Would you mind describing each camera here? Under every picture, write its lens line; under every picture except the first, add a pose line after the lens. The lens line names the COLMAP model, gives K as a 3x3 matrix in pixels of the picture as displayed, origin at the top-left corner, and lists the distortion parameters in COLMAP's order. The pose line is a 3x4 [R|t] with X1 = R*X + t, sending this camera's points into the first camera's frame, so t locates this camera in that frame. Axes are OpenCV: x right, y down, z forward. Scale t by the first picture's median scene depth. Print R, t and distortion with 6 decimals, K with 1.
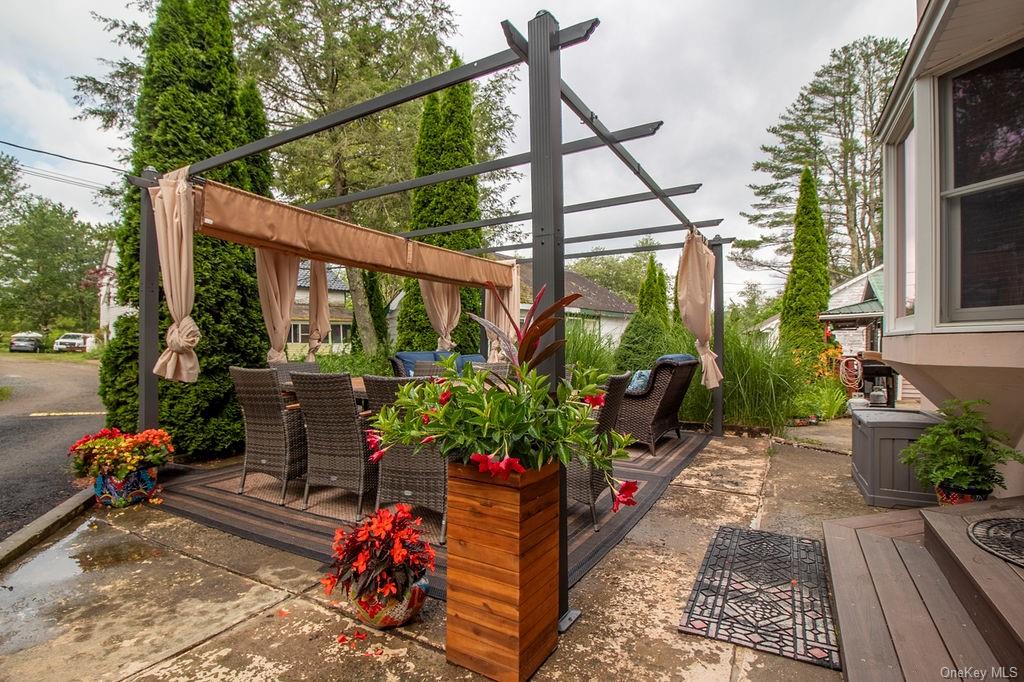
lens RADIAL K [[509.2, 0, 514.2], [0, 509.2, 338.0], [0, 0, 1]] dist [-0.010051, -0.003603]
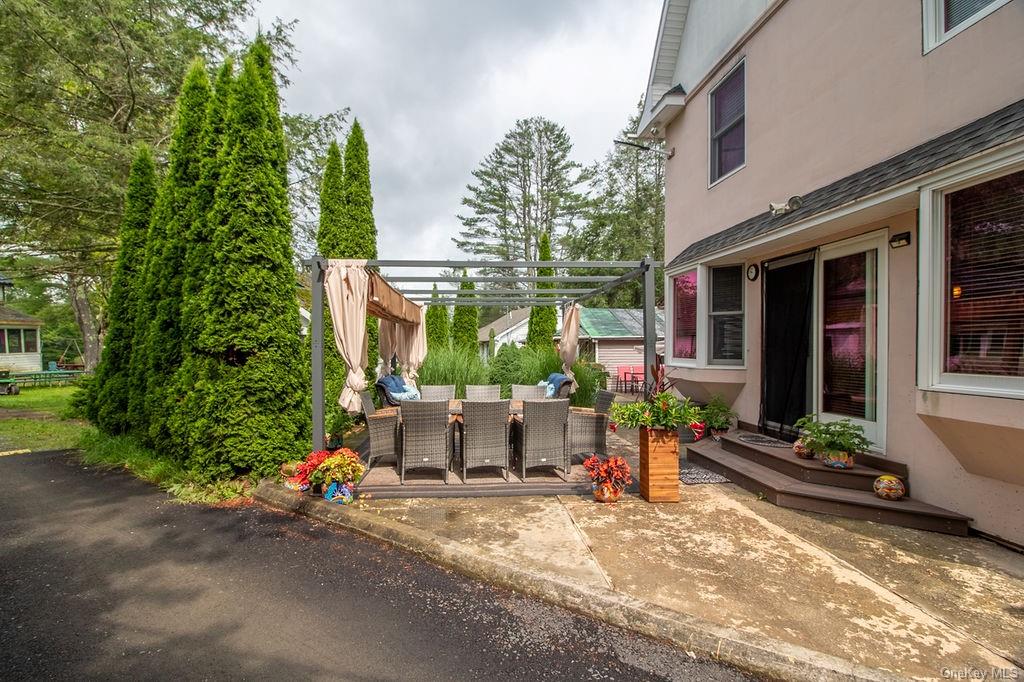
lens RADIAL K [[509.2, 0, 503.6], [0, 509.2, 346.8], [0, 0, 1]] dist [-0.010051, -0.003603]
pose [[0.817226, -0.004436, 0.576300, -0.147805], [-0.007516, 0.999803, 0.018354, -0.016350], [-0.576268, -0.019331, 0.817032, -0.049761]]
